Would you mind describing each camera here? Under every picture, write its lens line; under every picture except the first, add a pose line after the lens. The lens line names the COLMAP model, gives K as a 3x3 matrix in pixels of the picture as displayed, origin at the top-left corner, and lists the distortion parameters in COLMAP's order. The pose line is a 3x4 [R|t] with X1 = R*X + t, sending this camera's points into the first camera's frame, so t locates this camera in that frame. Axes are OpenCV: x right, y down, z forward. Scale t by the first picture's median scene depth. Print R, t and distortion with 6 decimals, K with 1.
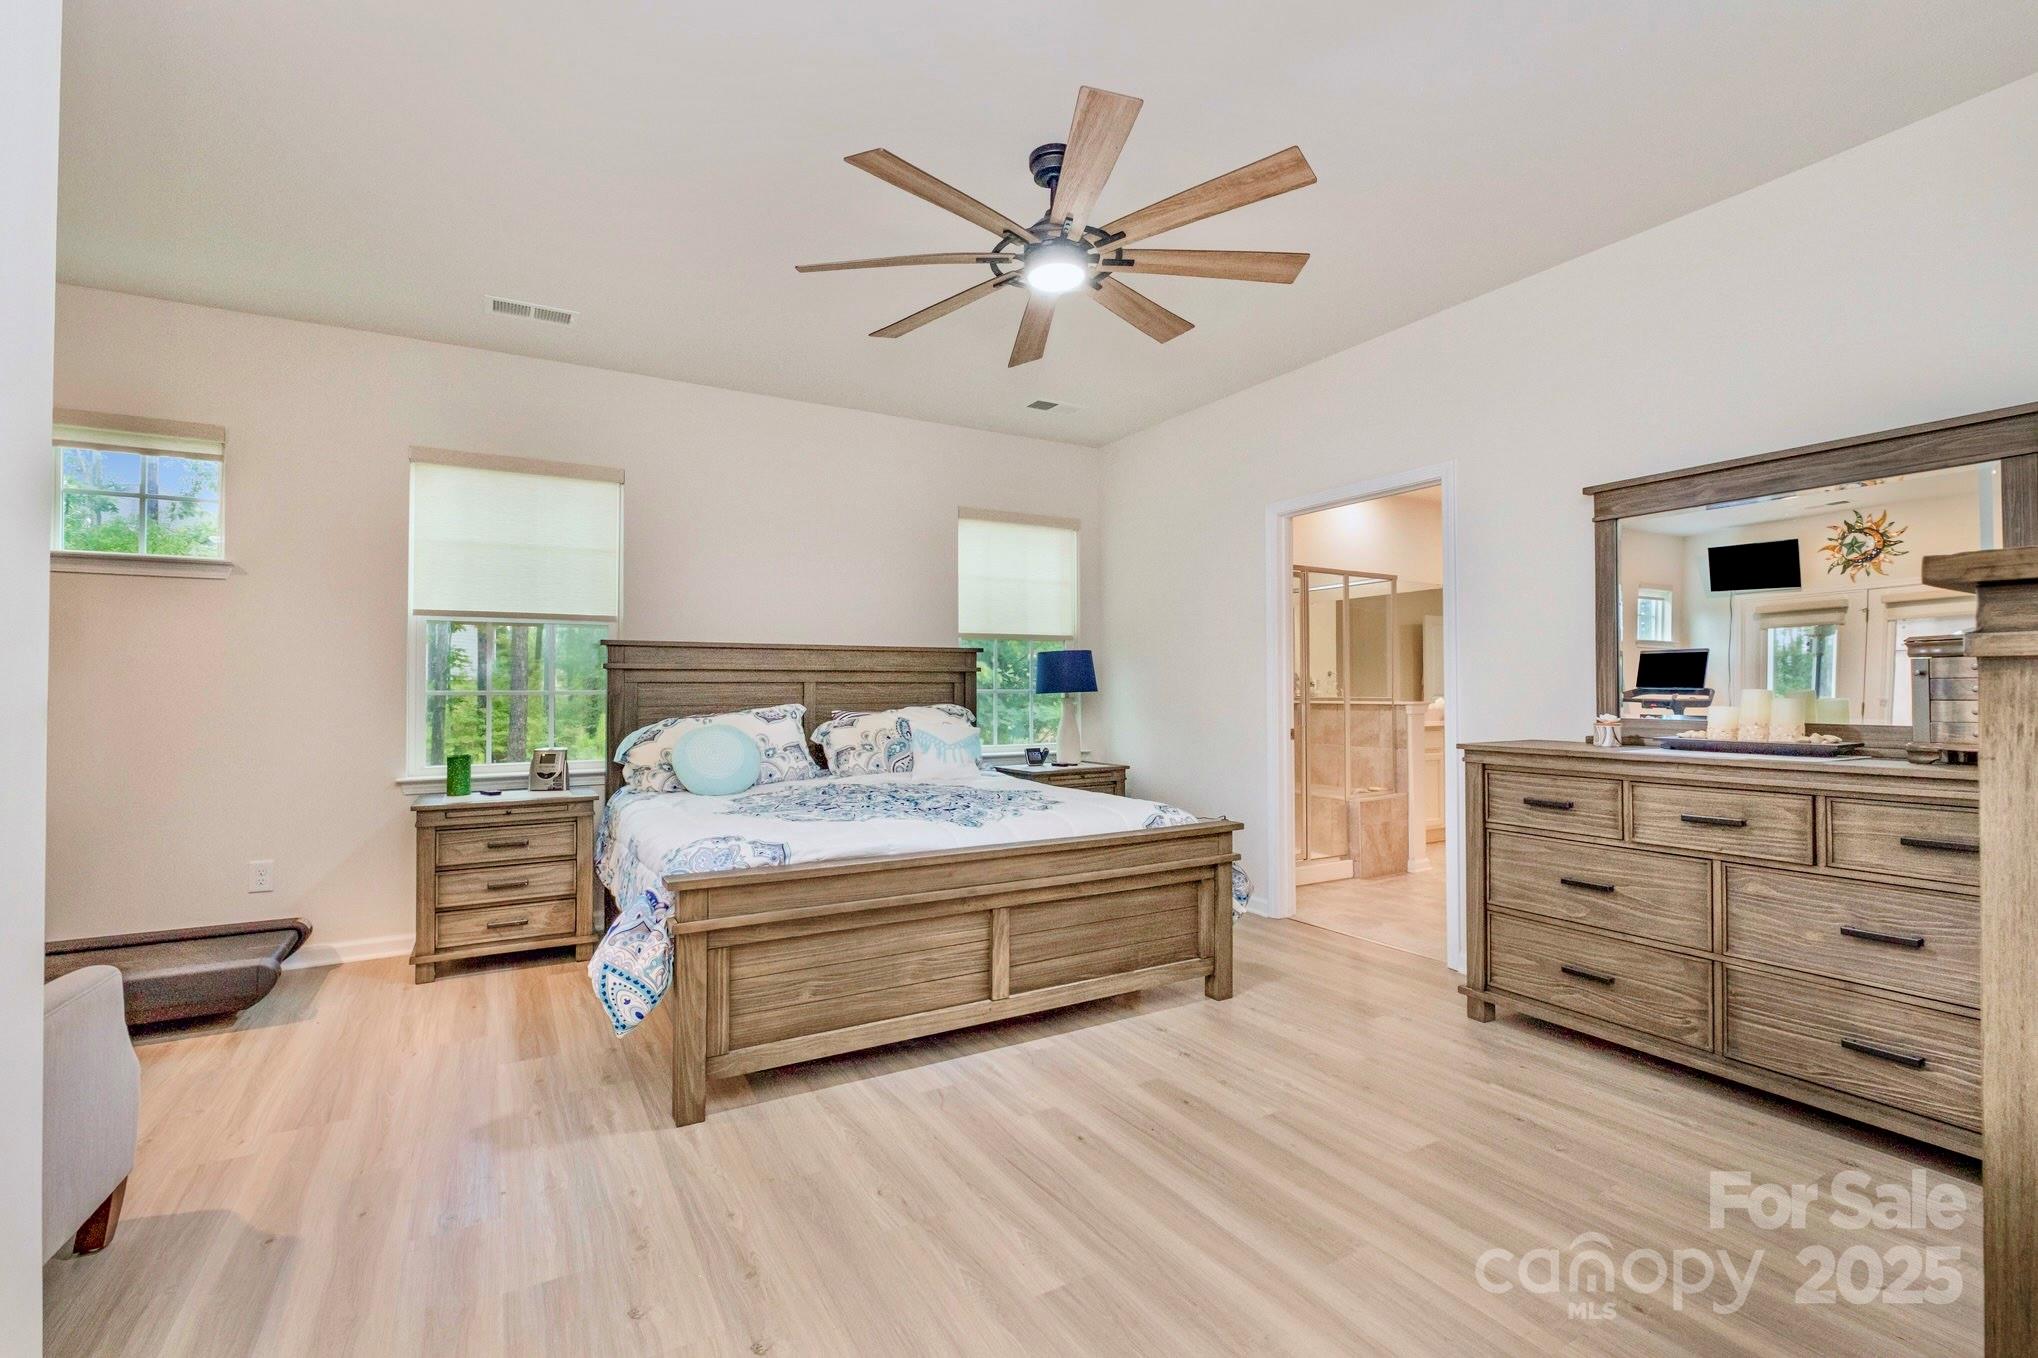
lens RADIAL K [[915.2, 0, 1019.0], [0, 915.2, 679.0], [0, 0, 1]] dist [-0.013676, -0.000004]
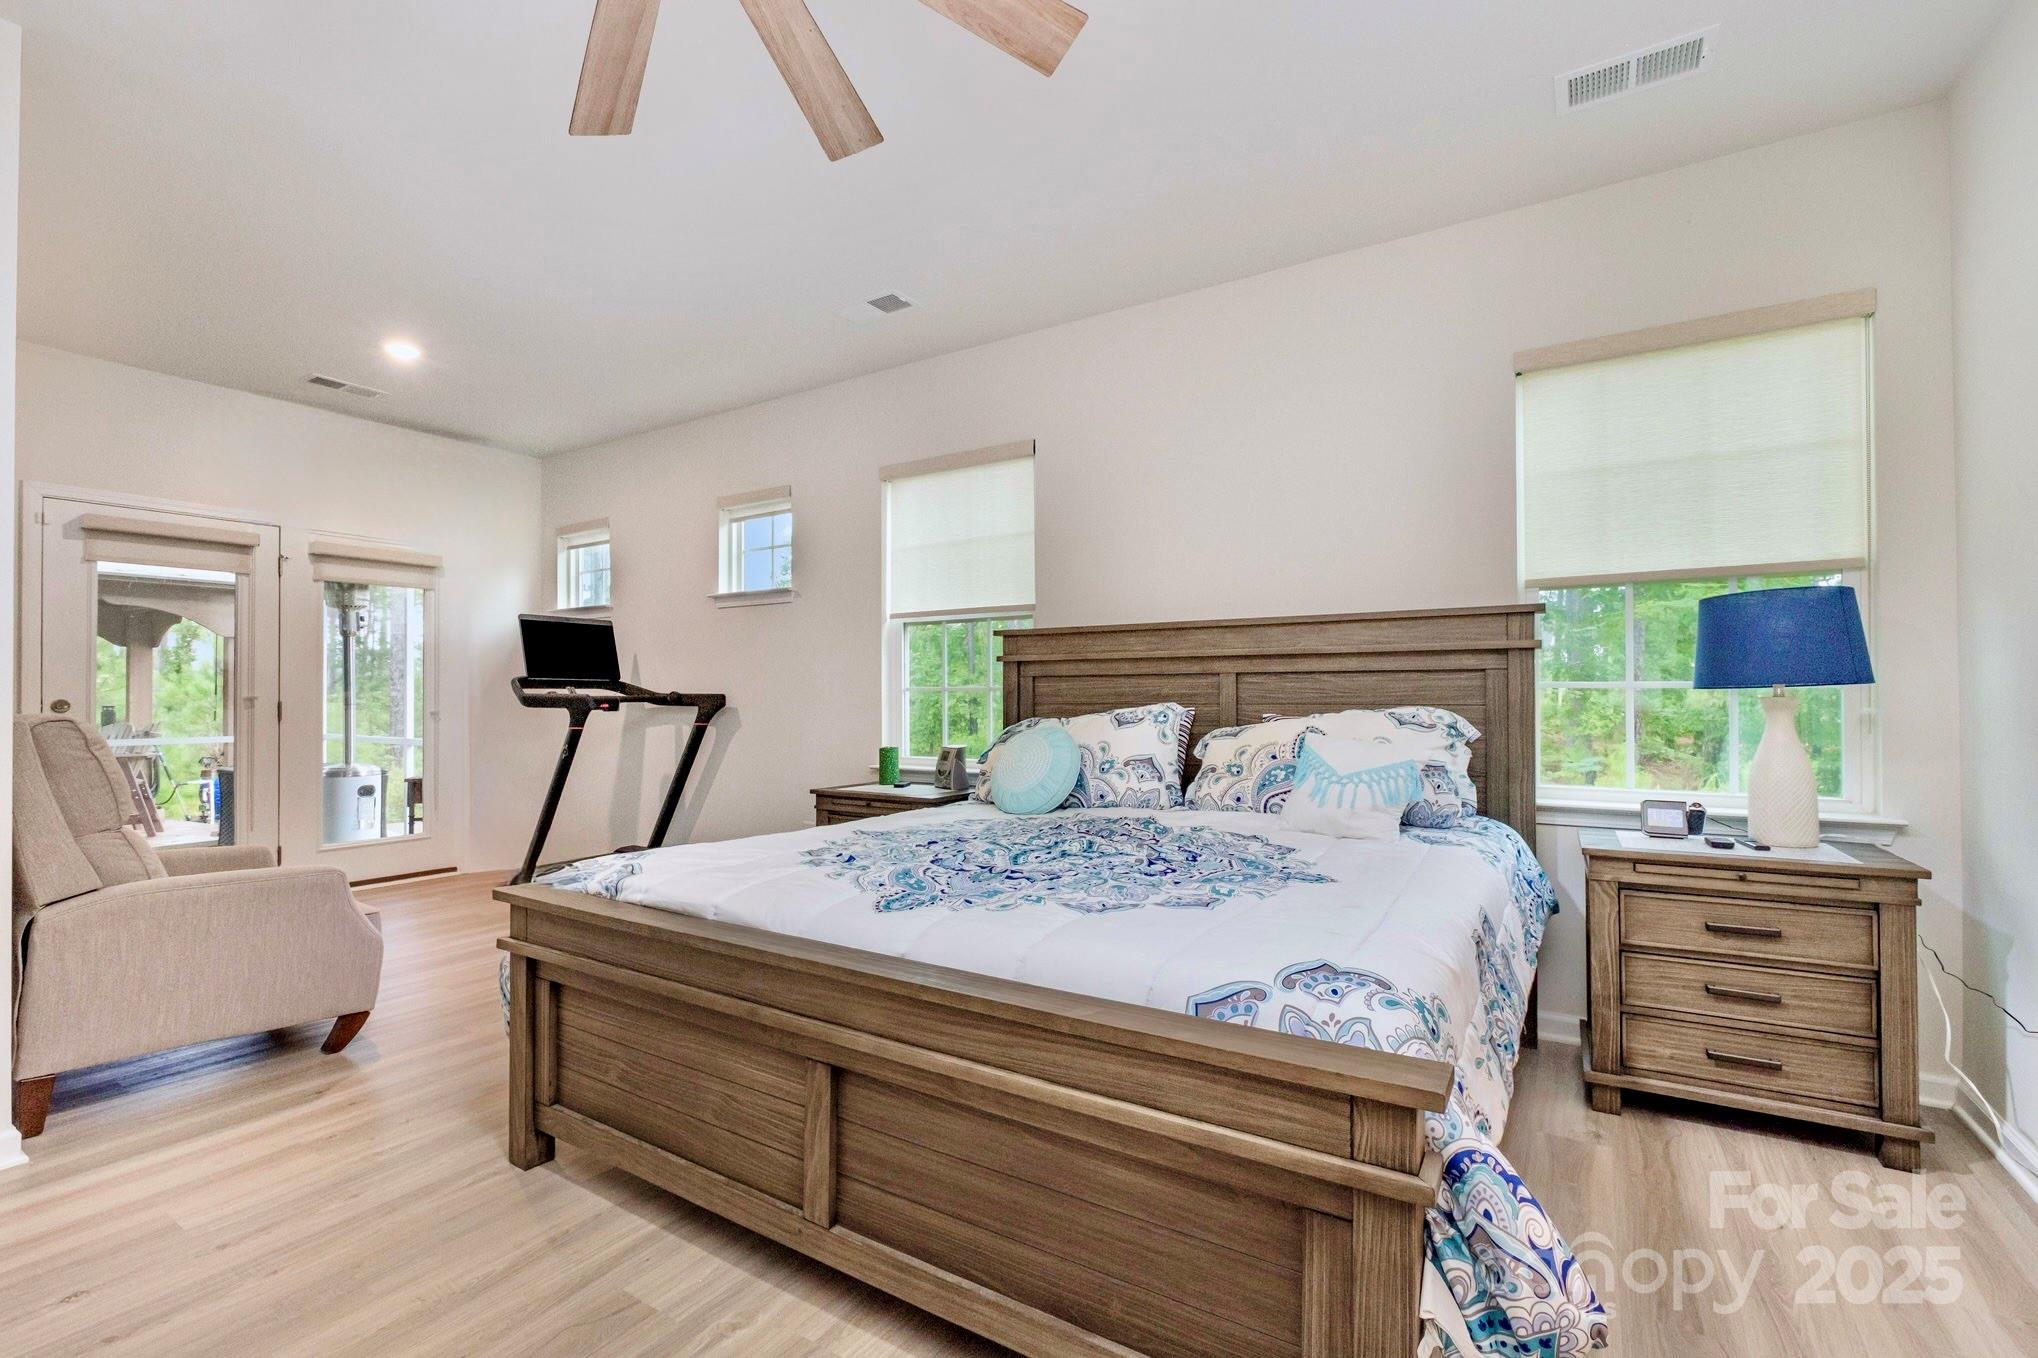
lens RADIAL K [[915.2, 0, 1019.0], [0, 915.2, 679.0], [0, 0, 1]] dist [-0.013676, -0.000004]
pose [[0.436303, -0.017434, -0.899631, 0.367089], [0.008713, 0.999847, -0.015151, 0.019104], [0.899758, -0.001228, 0.436389, 0.594977]]
